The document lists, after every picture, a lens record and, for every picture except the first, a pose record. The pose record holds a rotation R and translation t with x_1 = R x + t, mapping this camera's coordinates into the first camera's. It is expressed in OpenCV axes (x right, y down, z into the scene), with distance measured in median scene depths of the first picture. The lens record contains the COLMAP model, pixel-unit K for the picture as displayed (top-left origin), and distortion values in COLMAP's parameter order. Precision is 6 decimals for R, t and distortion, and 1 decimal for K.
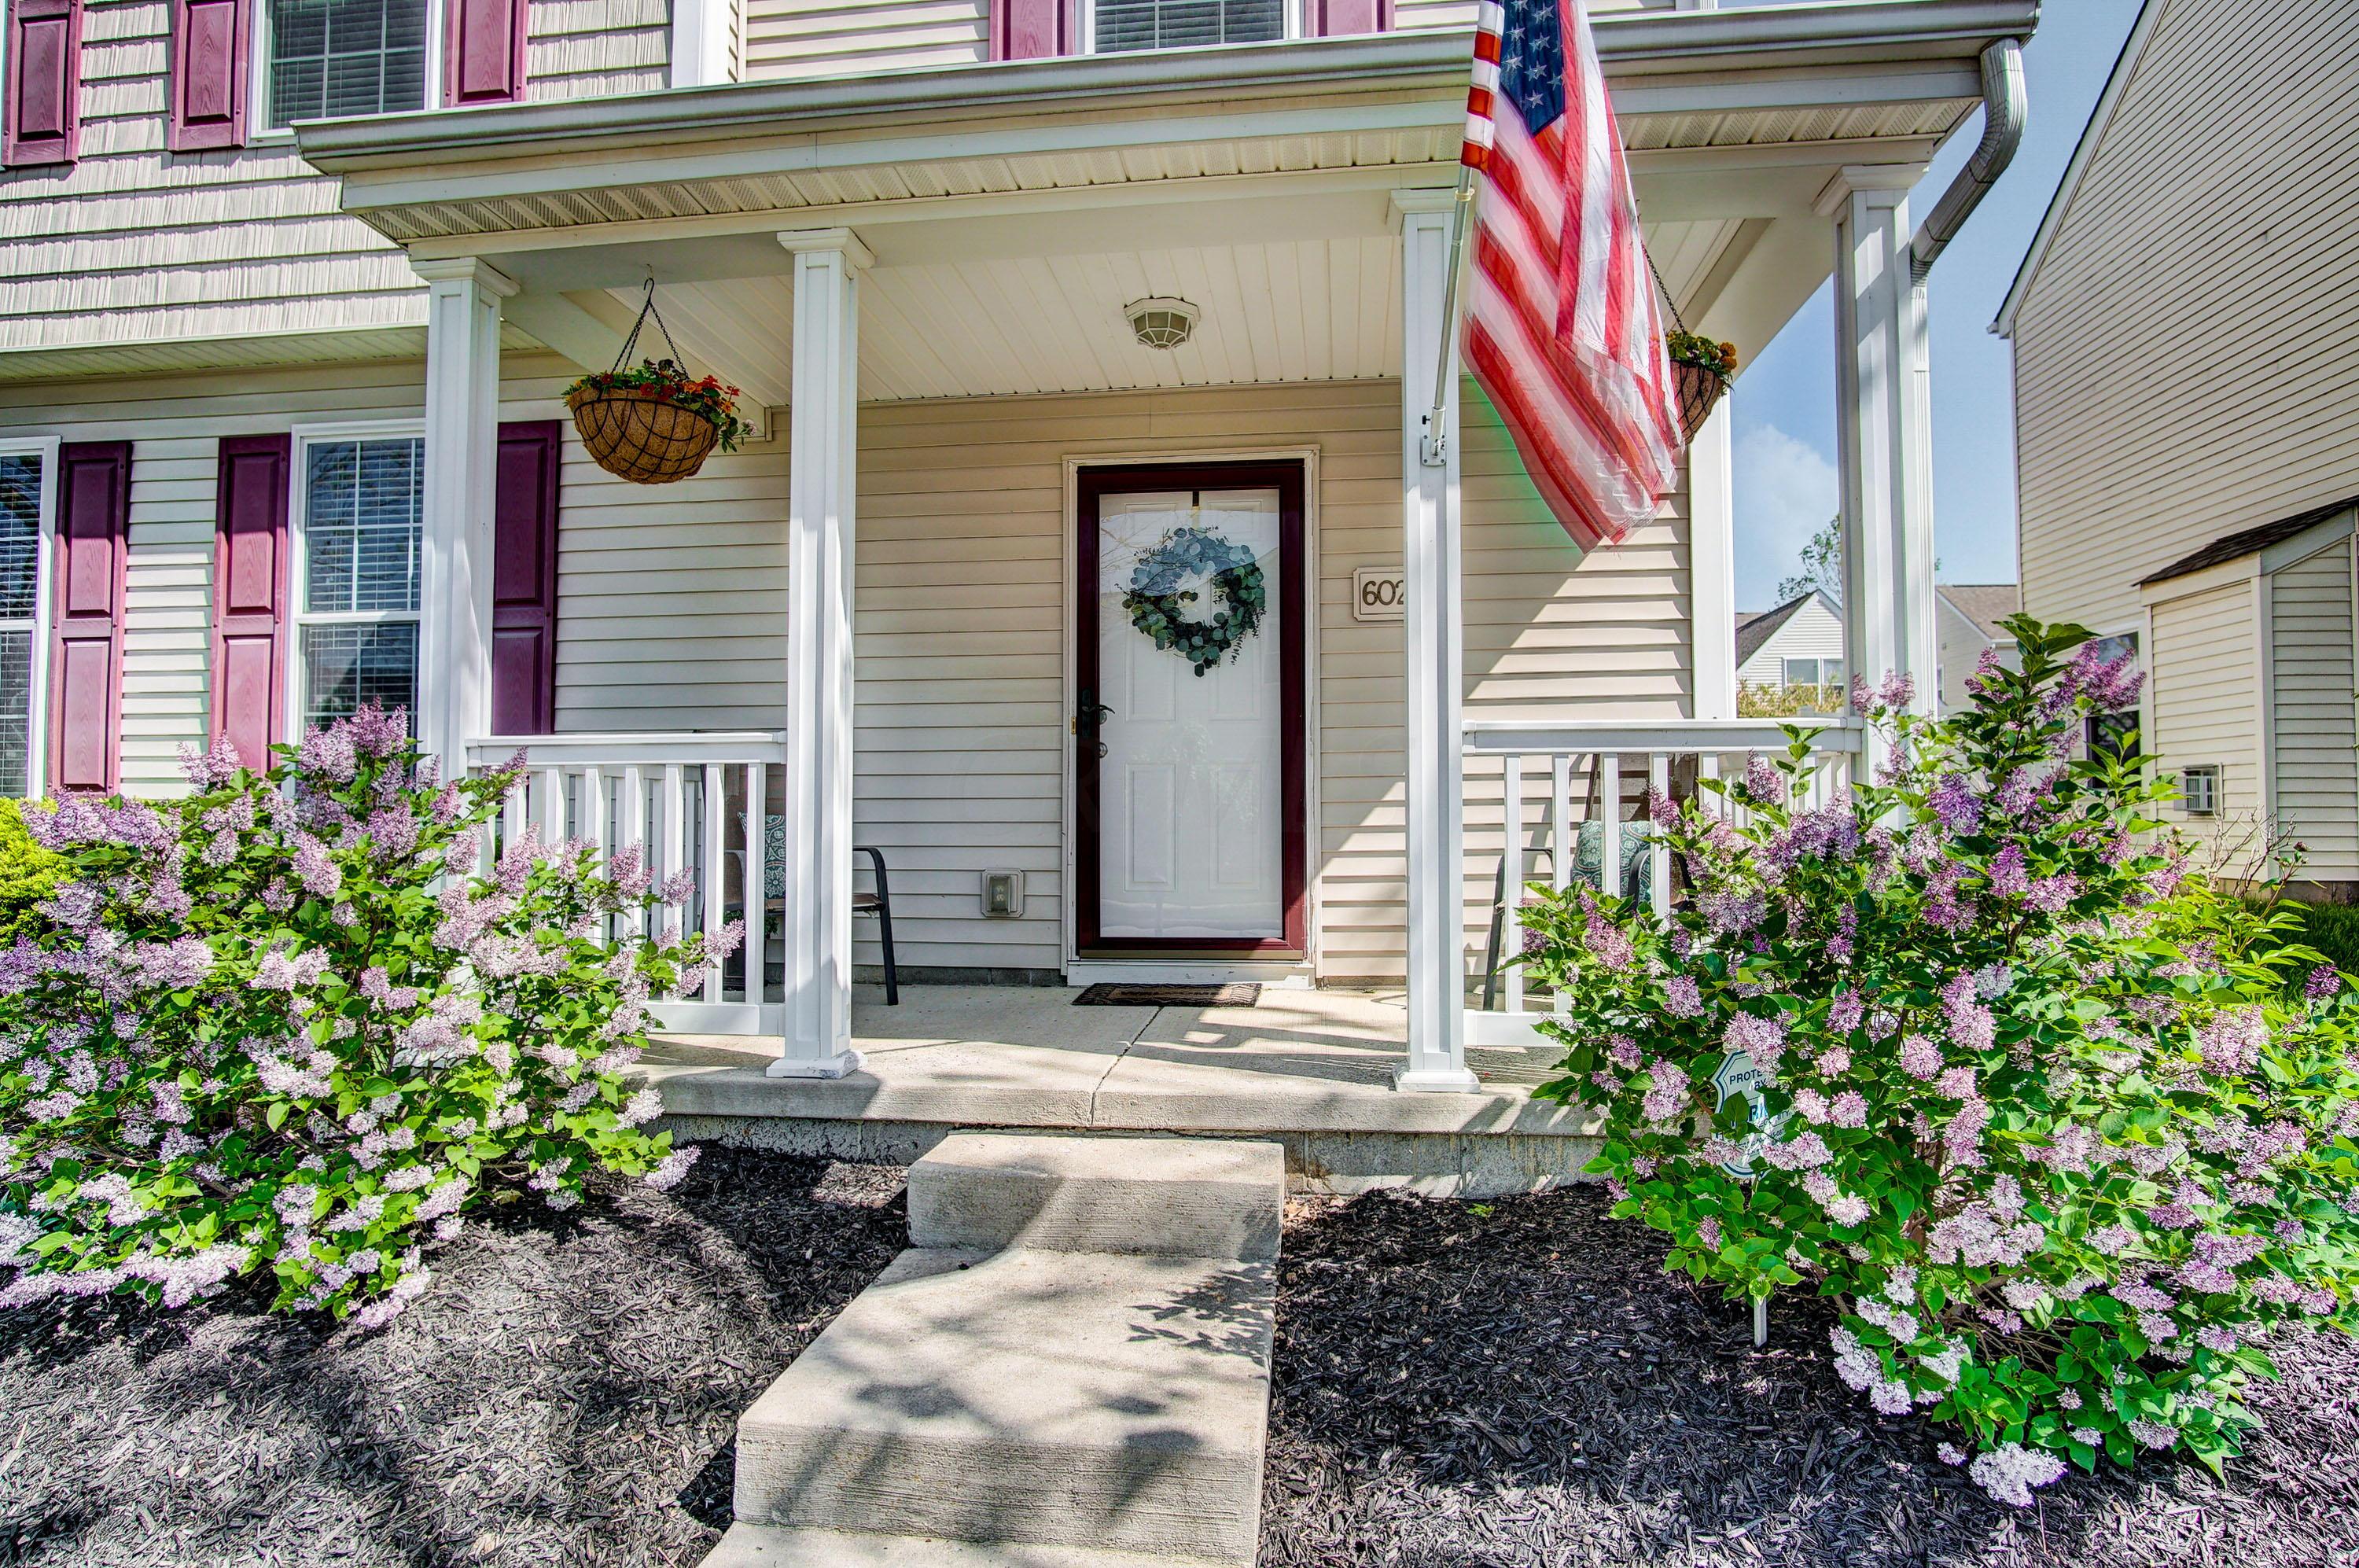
lens RADIAL K [[1878.1, 0, 1179.8], [0, 1878.1, 777.3], [0, 0, 1]] dist [-0.054367, 0.010314]
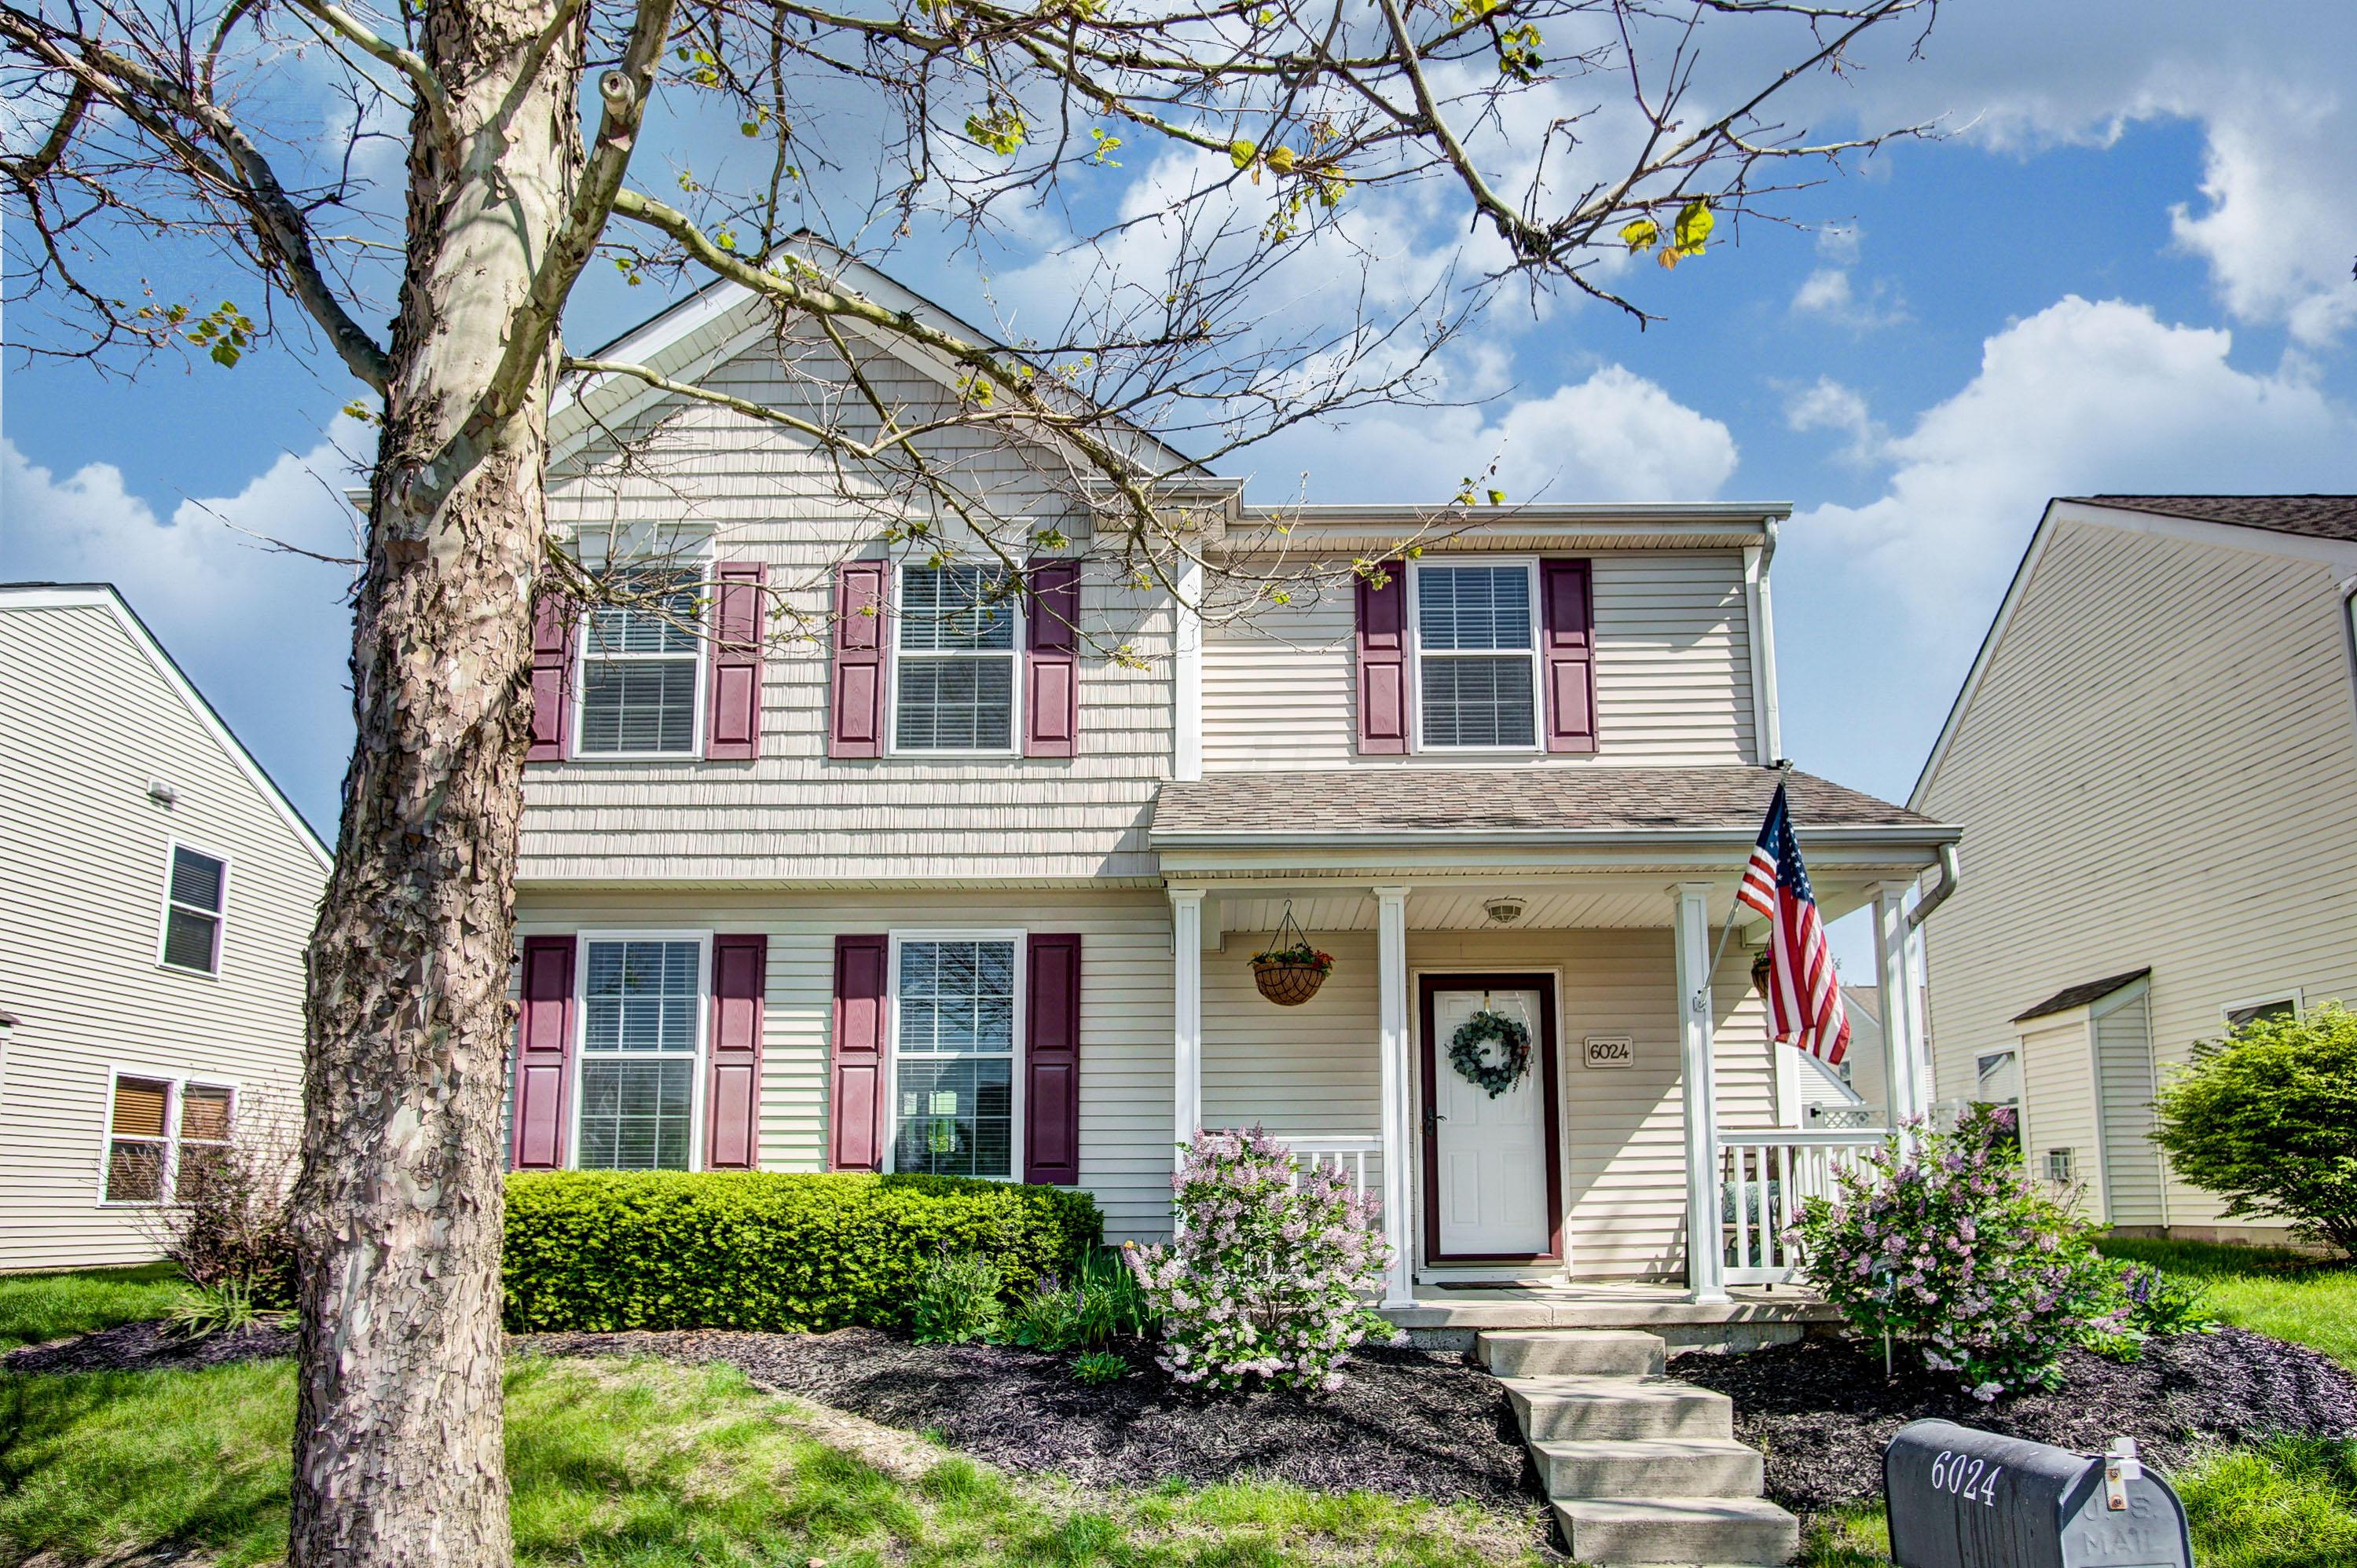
lens RADIAL K [[2327.9, 0, 1178.9], [0, 2327.9, 784.2], [0, 0, 1]] dist [-0.072636, 0.000000]
pose [[0.991595, 0.020970, 0.127666, -0.548408], [0.000034, 0.986735, -0.162339, 0.006612], [-0.129377, 0.160979, 0.978441, -1.073147]]
